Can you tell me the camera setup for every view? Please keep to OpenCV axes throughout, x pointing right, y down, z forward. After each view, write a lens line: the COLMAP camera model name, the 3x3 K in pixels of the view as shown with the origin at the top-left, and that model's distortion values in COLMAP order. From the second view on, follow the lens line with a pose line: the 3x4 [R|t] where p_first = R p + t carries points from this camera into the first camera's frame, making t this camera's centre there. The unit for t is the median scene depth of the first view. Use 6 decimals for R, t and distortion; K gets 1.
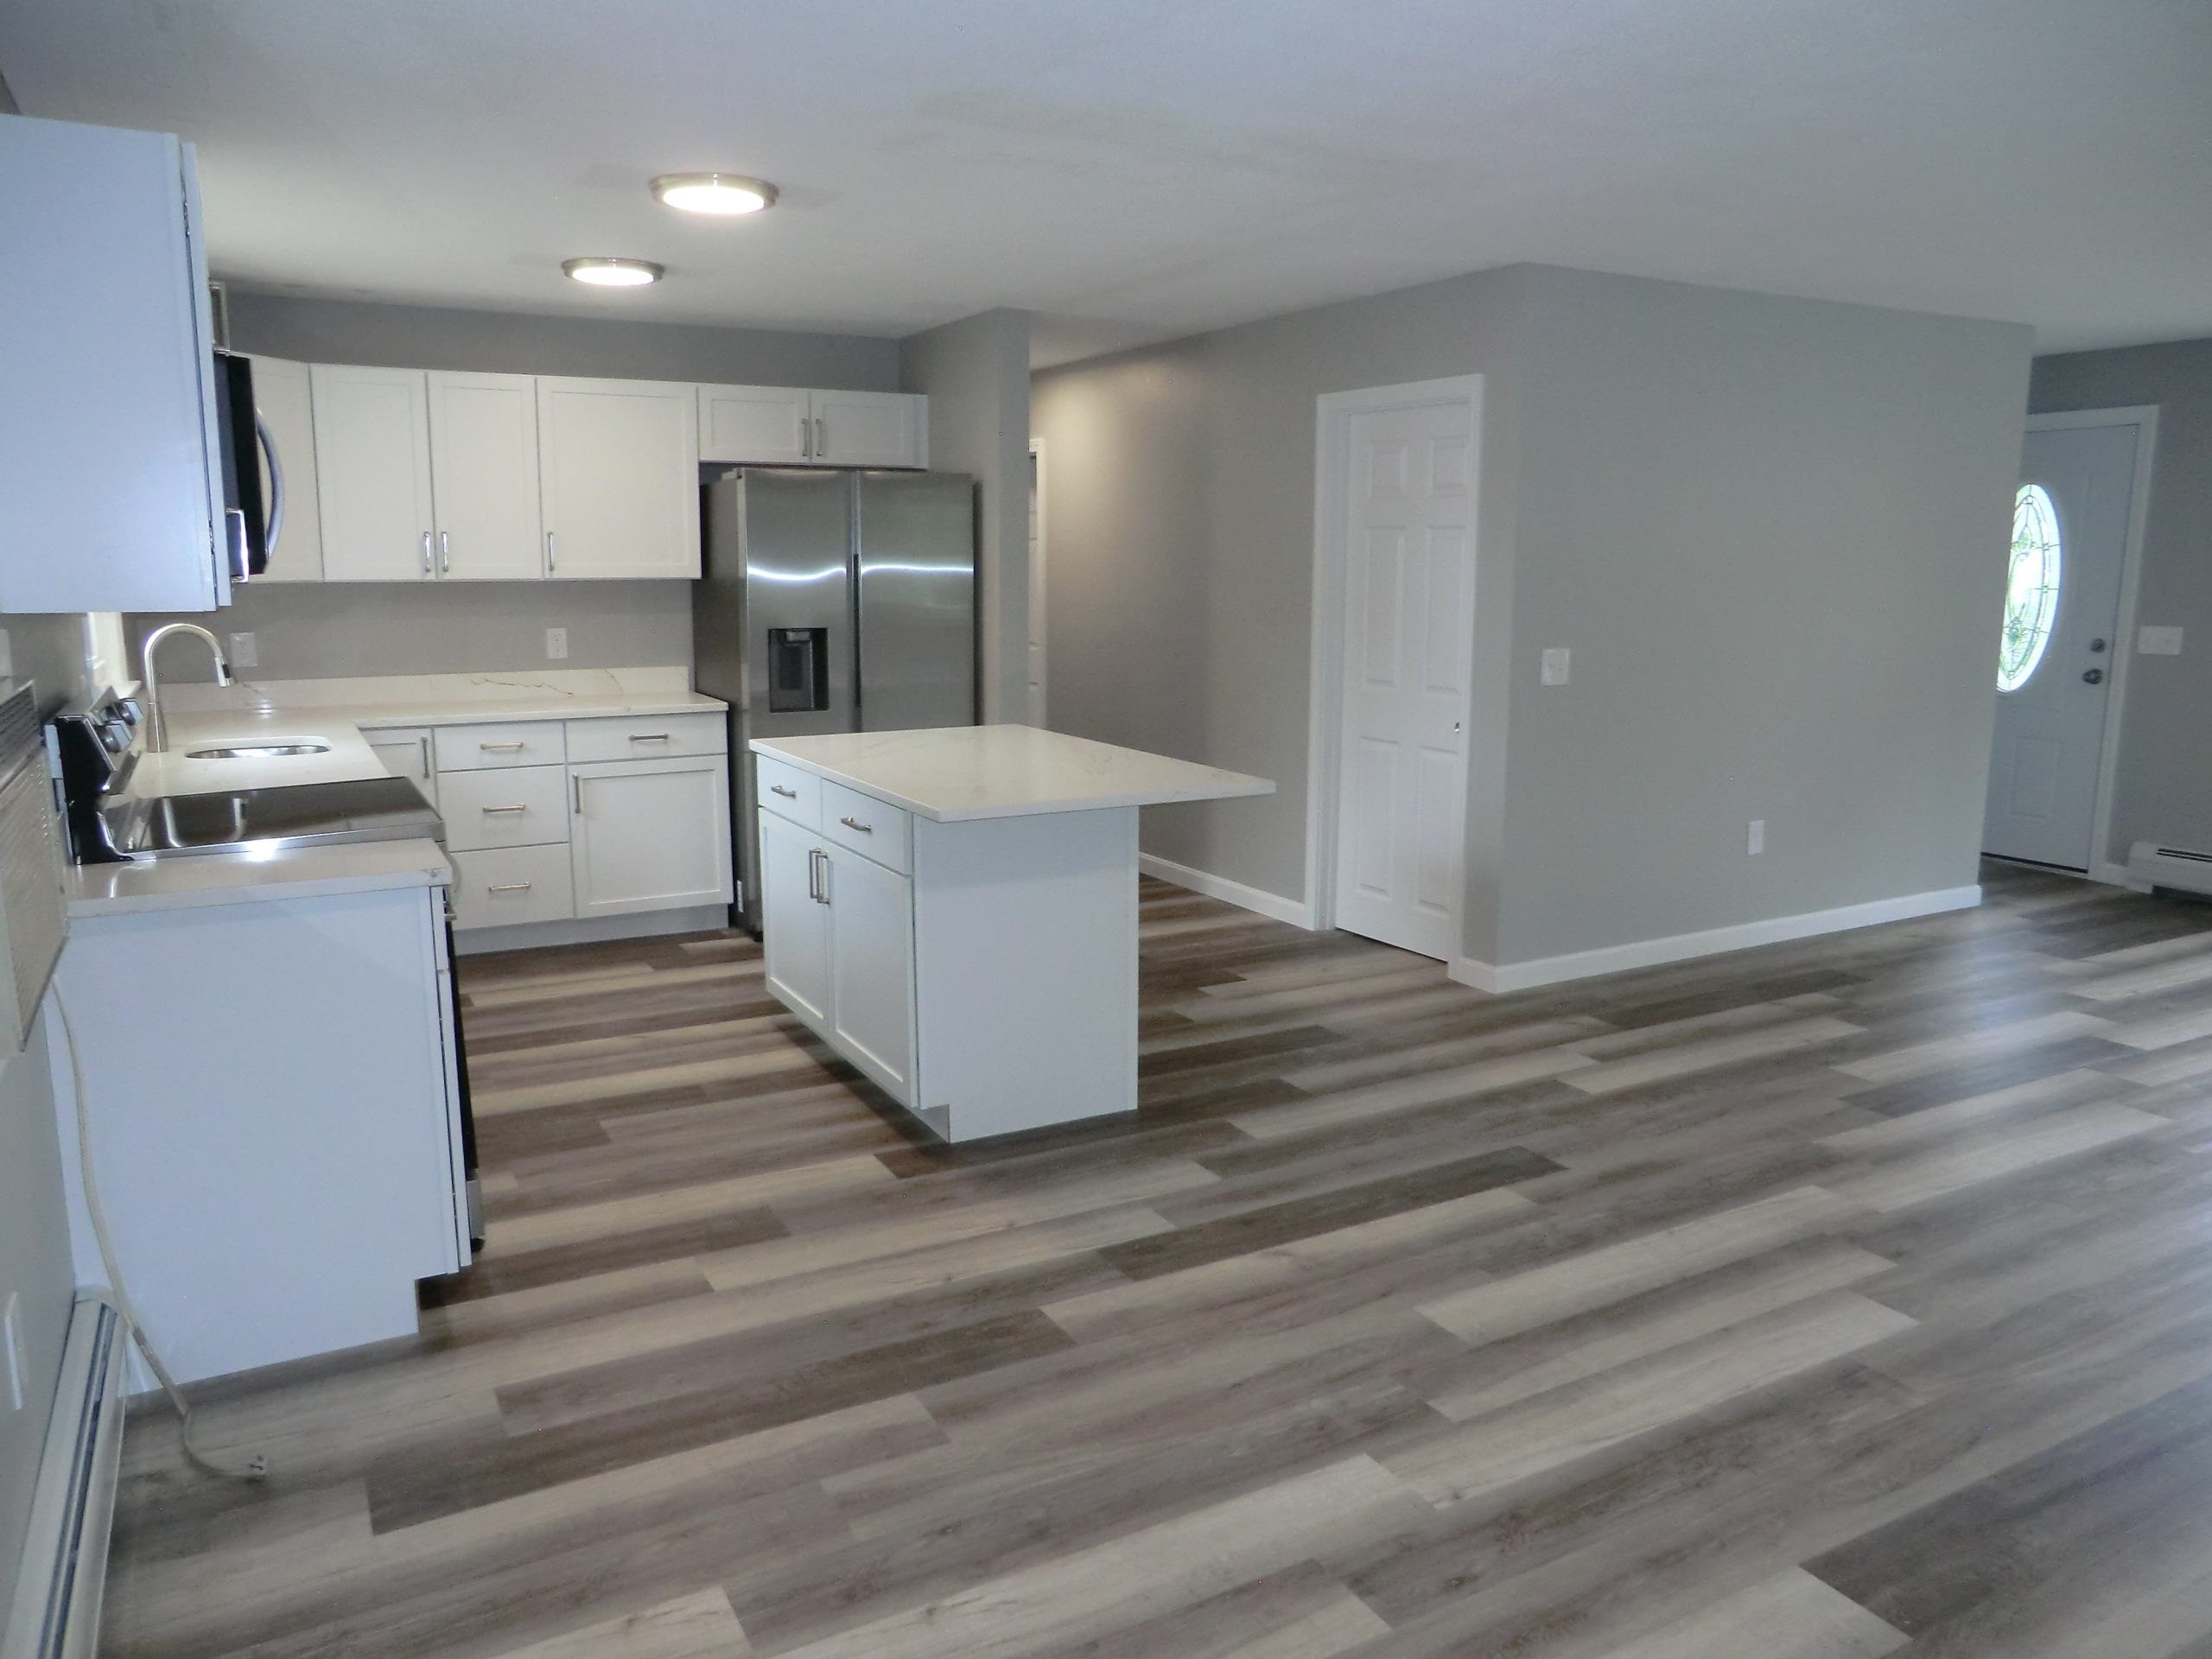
lens RADIAL K [[1554.5, 0, 1081.0], [0, 1554.5, 823.9], [0, 0, 1]] dist [-0.086991, 0.098895]
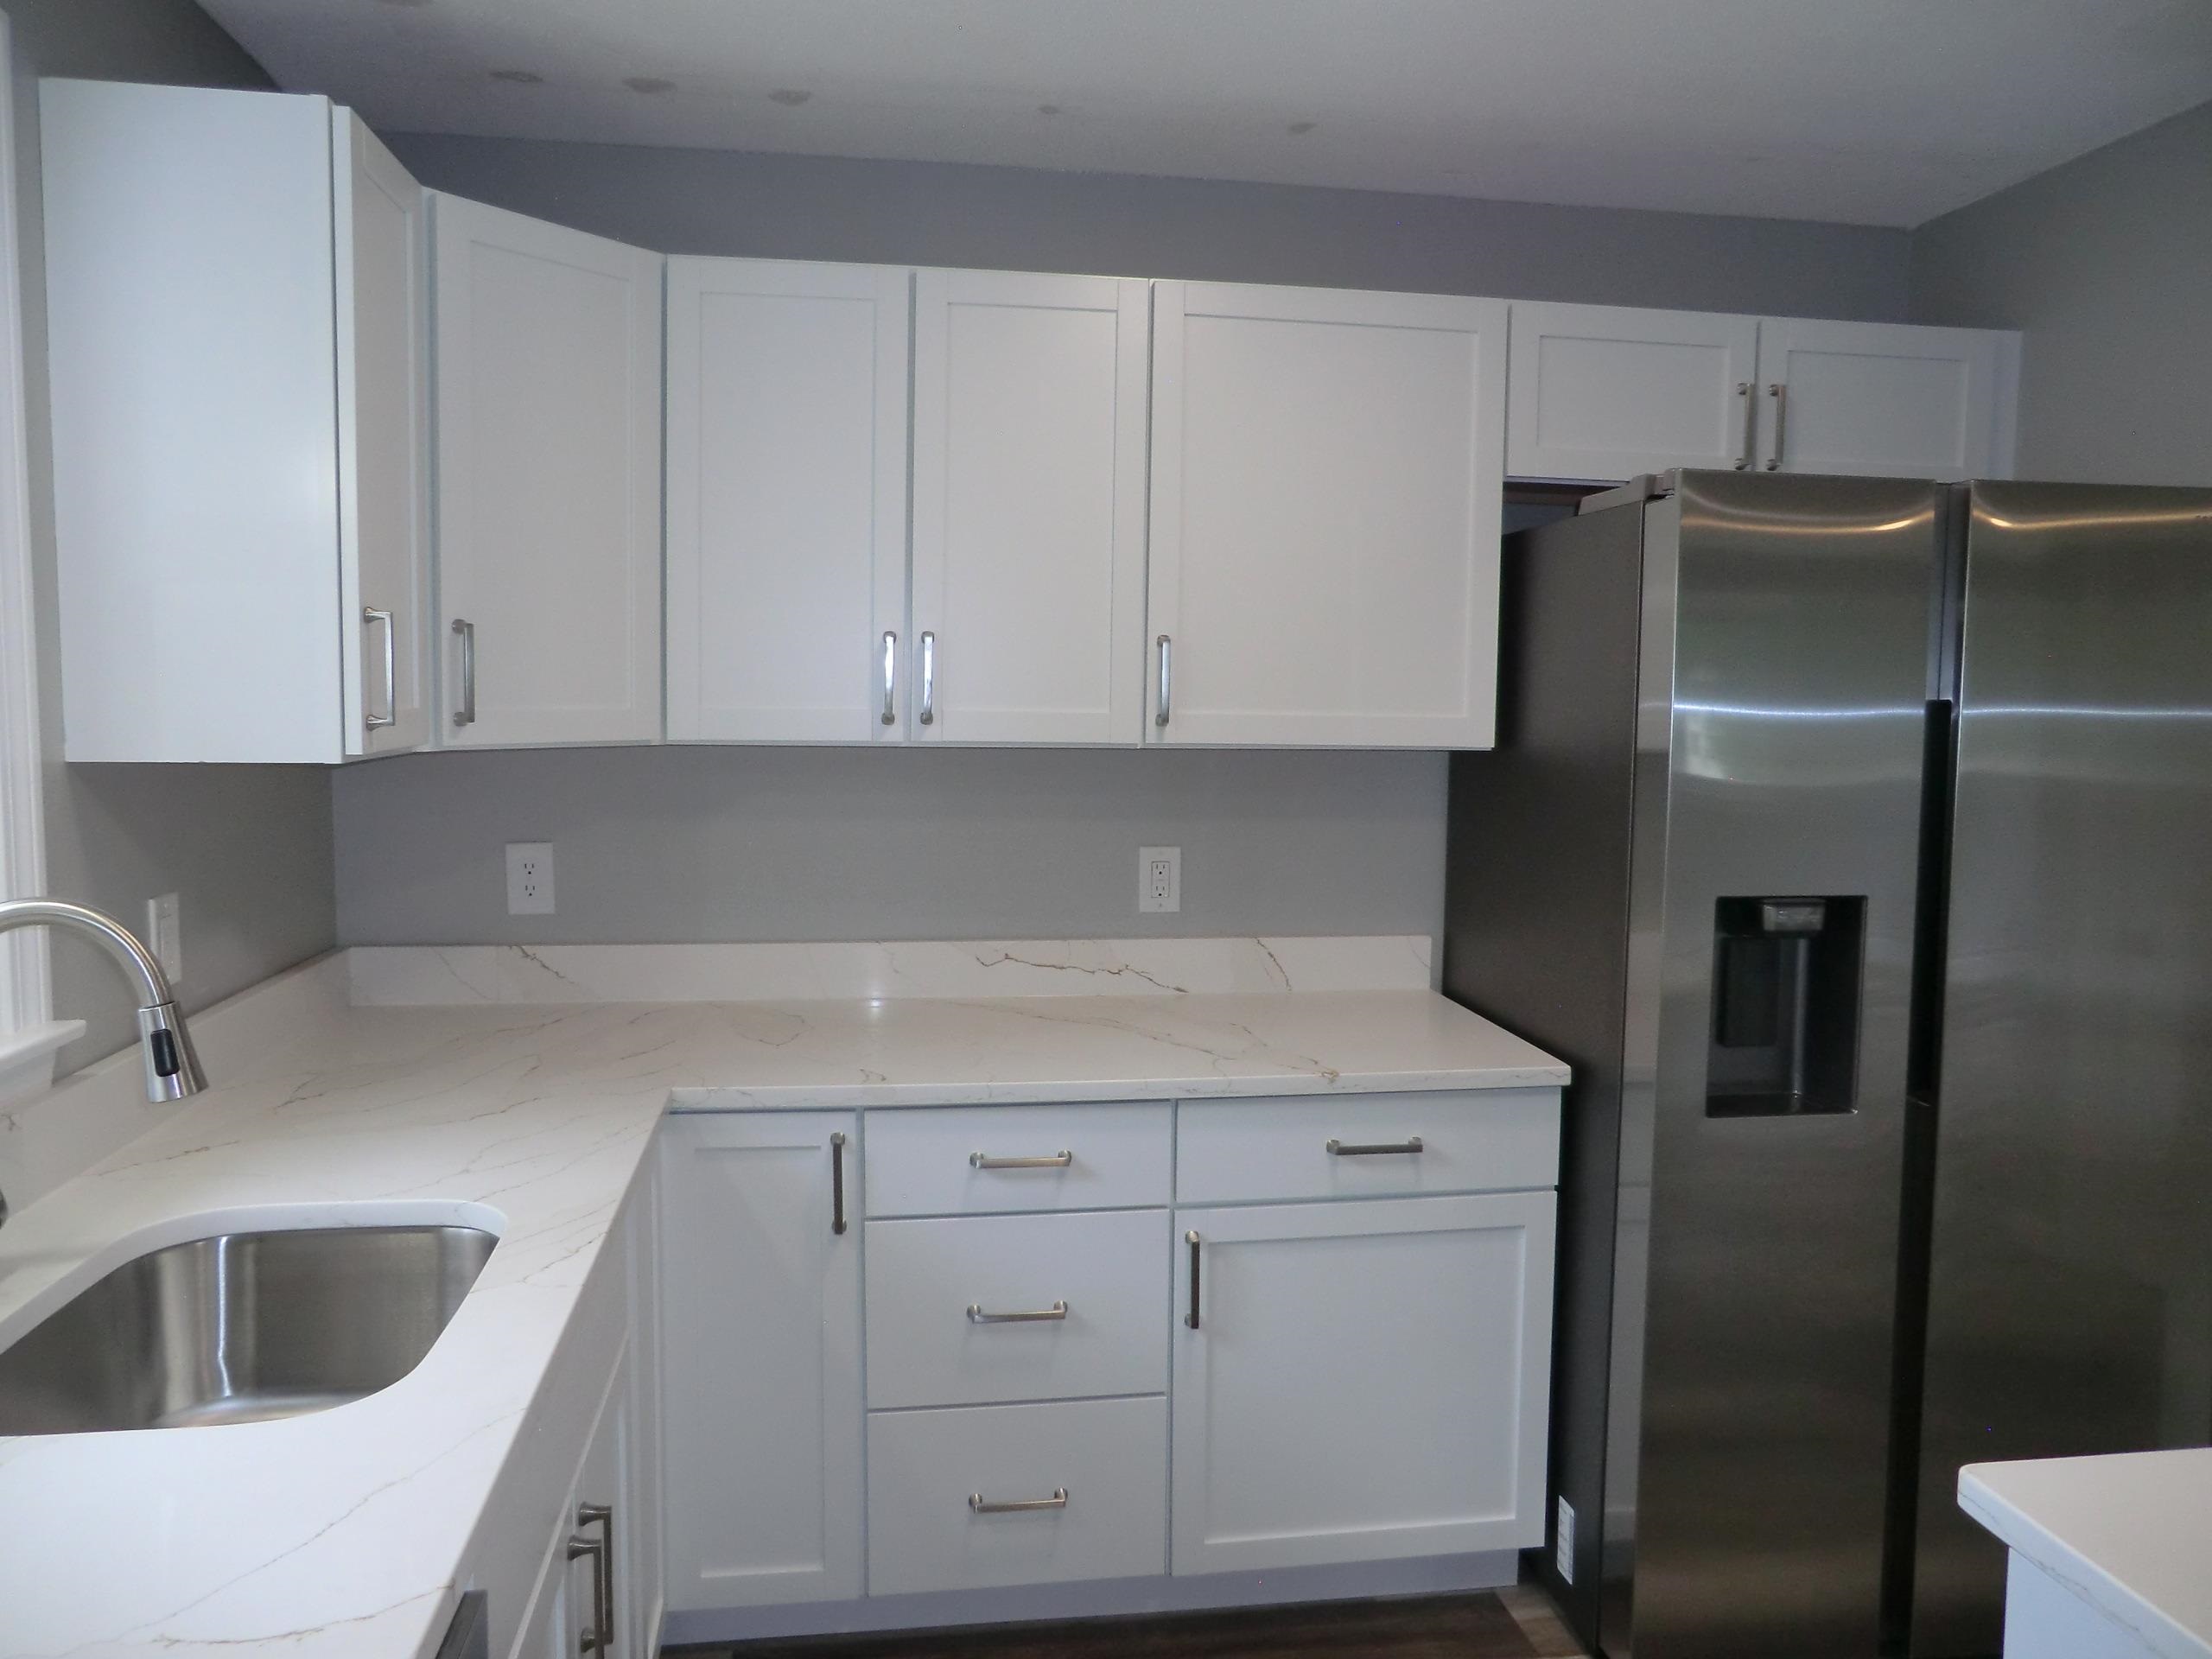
lens RADIAL K [[1571.0, 0, 1094.5], [0, 1571.0, 821.9], [0, 0, 1]] dist [-0.106982, 0.131004]
pose [[0.942146, 0.036517, -0.333209, -0.216312], [-0.065799, 0.994856, -0.077019, -0.103449], [0.328683, 0.094488, 0.939702, 0.588094]]
